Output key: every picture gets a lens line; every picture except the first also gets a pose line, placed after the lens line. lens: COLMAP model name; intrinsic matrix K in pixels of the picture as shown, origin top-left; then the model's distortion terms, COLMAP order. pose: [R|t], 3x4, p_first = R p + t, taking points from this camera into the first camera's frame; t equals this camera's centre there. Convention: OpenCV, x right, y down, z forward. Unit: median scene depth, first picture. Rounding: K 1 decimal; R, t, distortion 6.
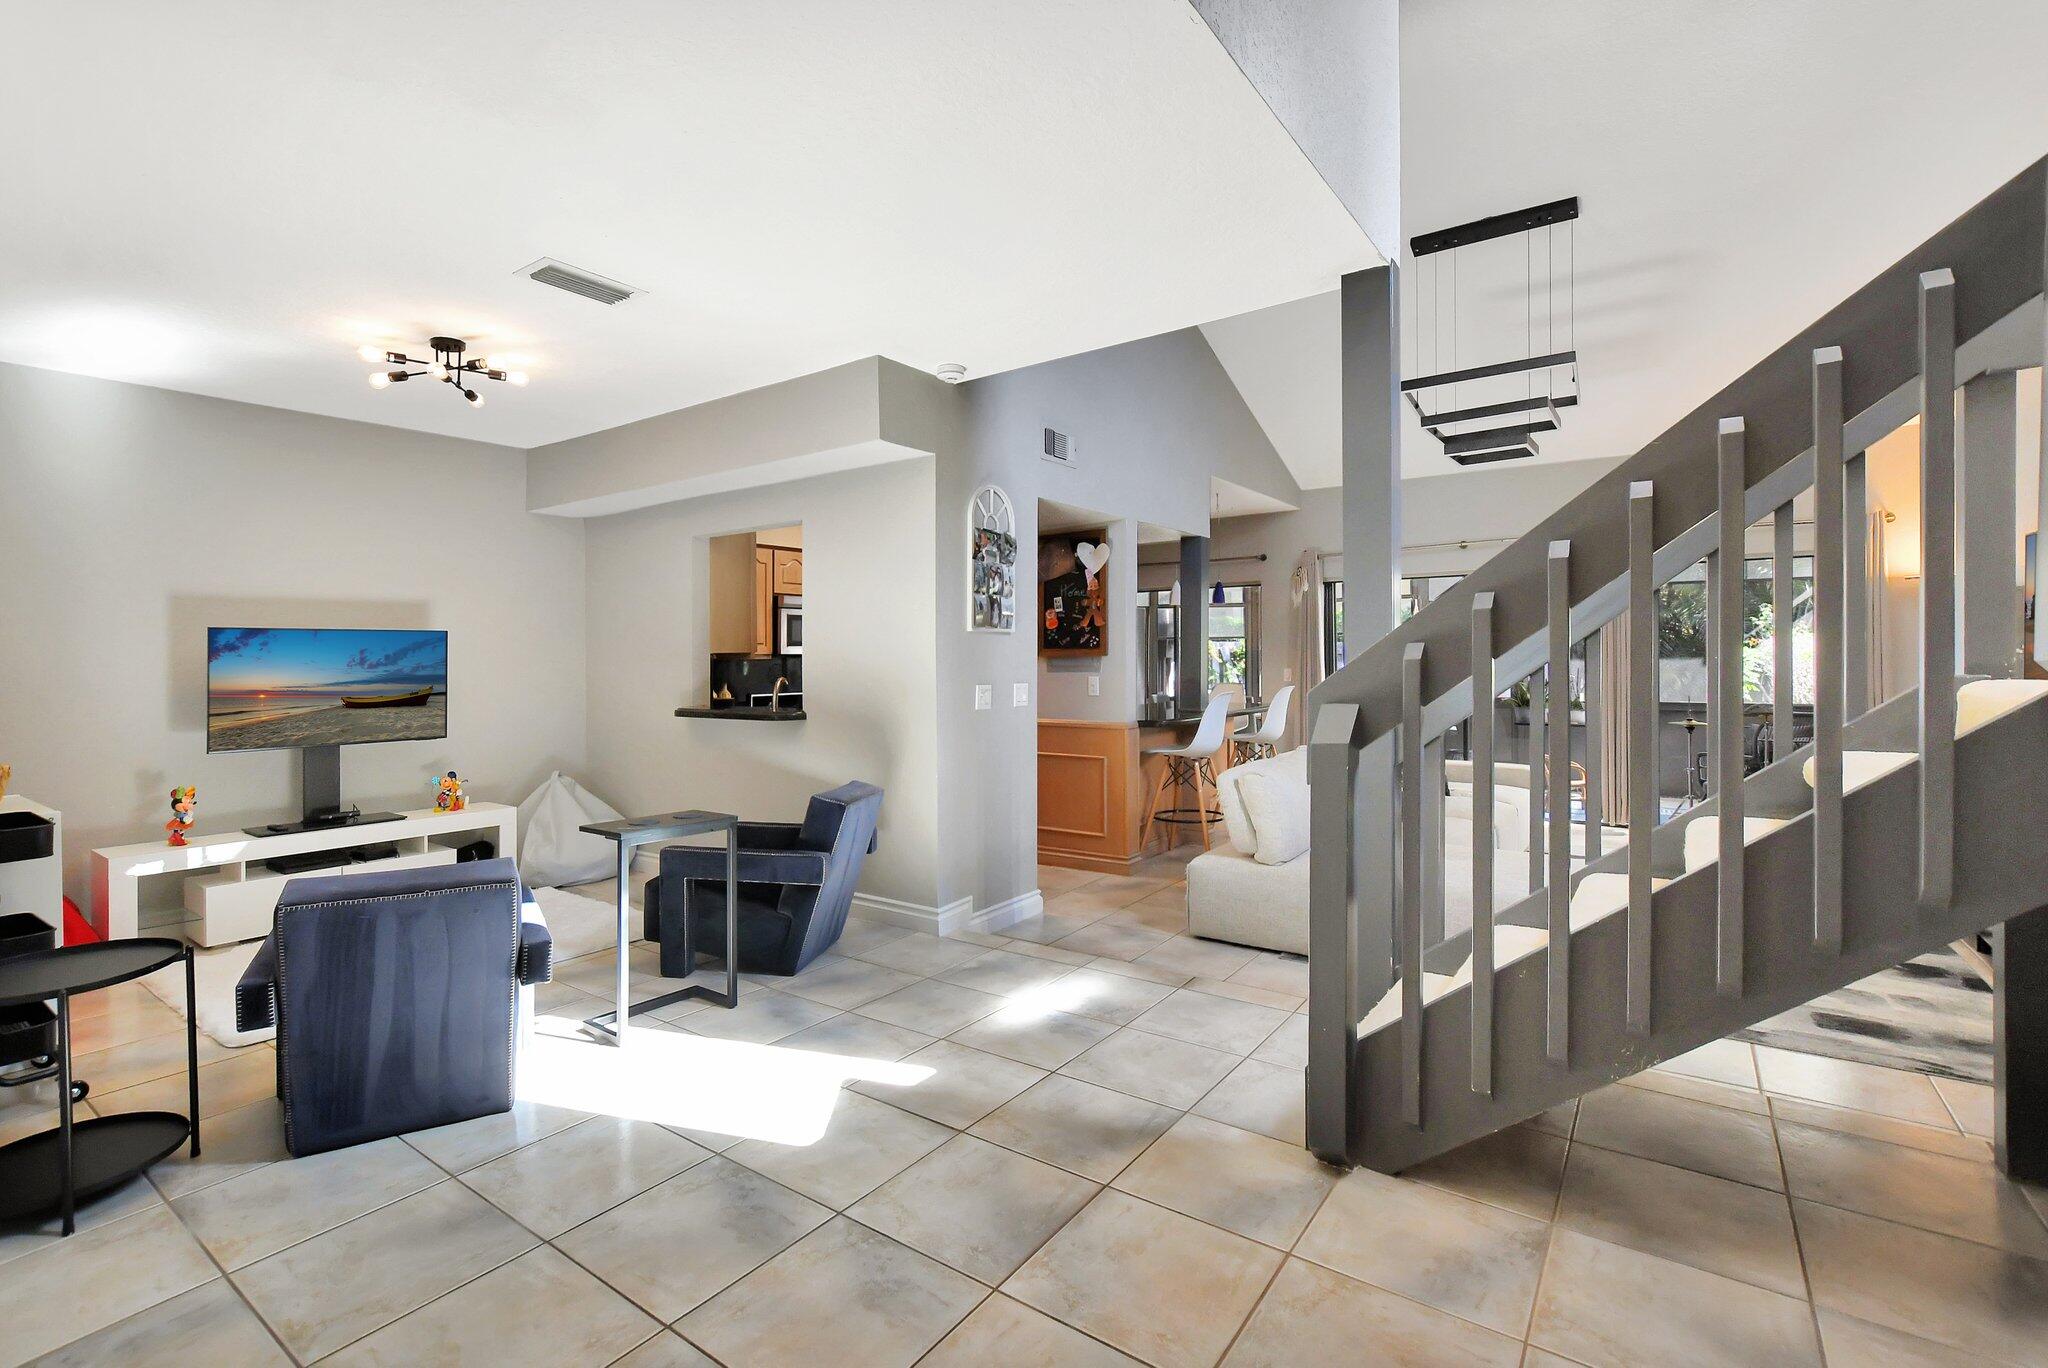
lens RADIAL K [[919.9, 0, 1022.6], [0, 919.9, 673.4], [0, 0, 1]] dist [-0.004845, -0.000543]
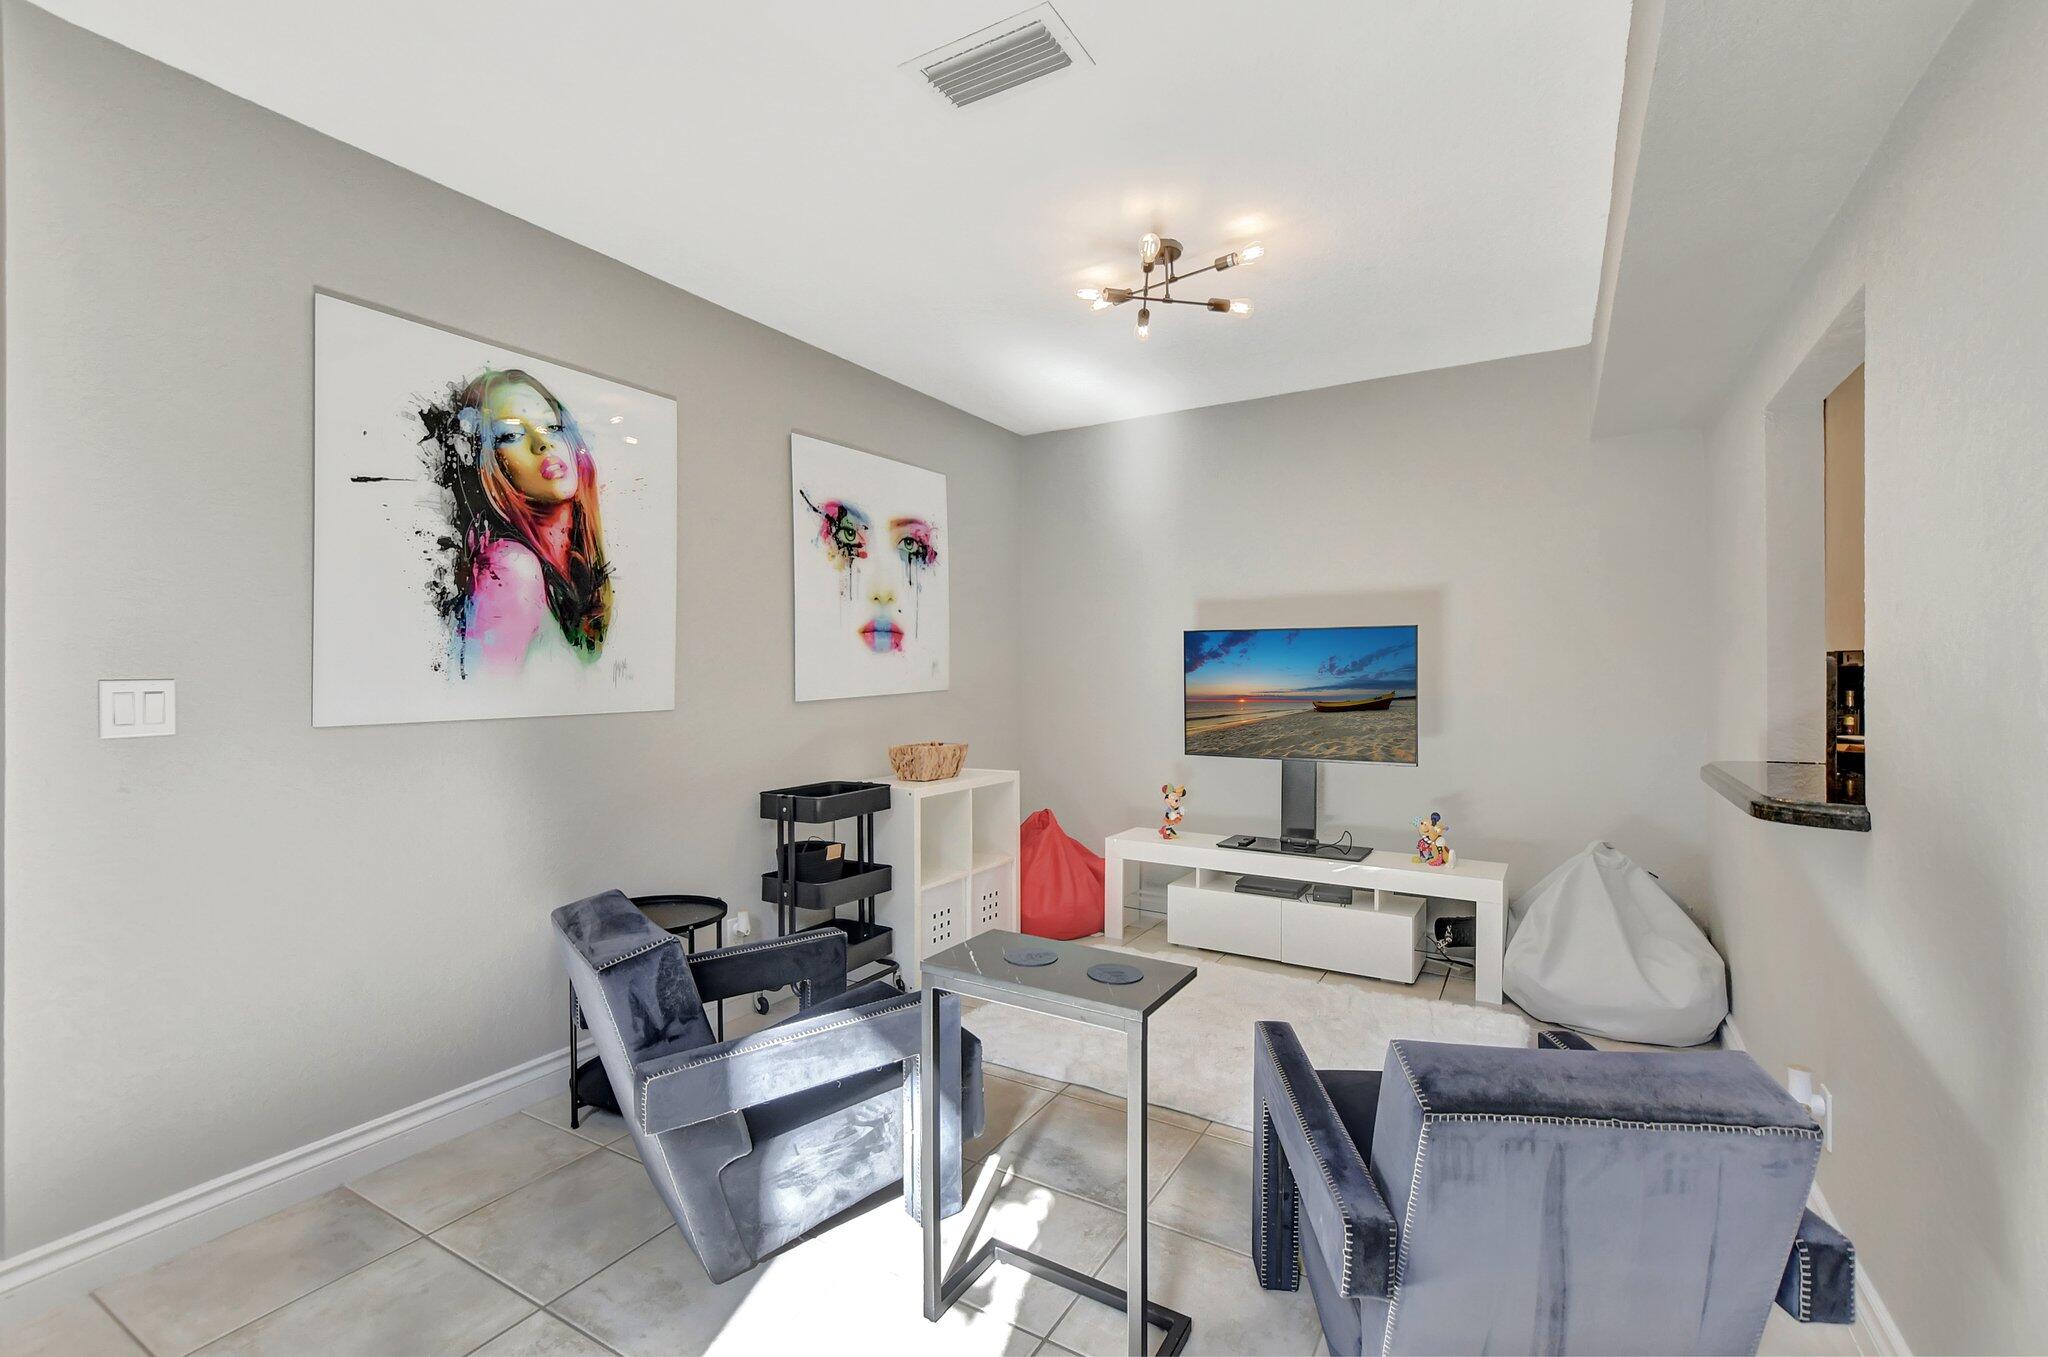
lens RADIAL K [[919.5, 0, 1032.4], [0, 919.5, 680.4], [0, 0, 1]] dist [-0.027147, 0.002416]
pose [[0.101680, 0.020731, -0.994601, 0.102948], [-0.016043, 0.999687, 0.019197, -0.013039], [0.994688, 0.014004, 0.101981, 0.684208]]
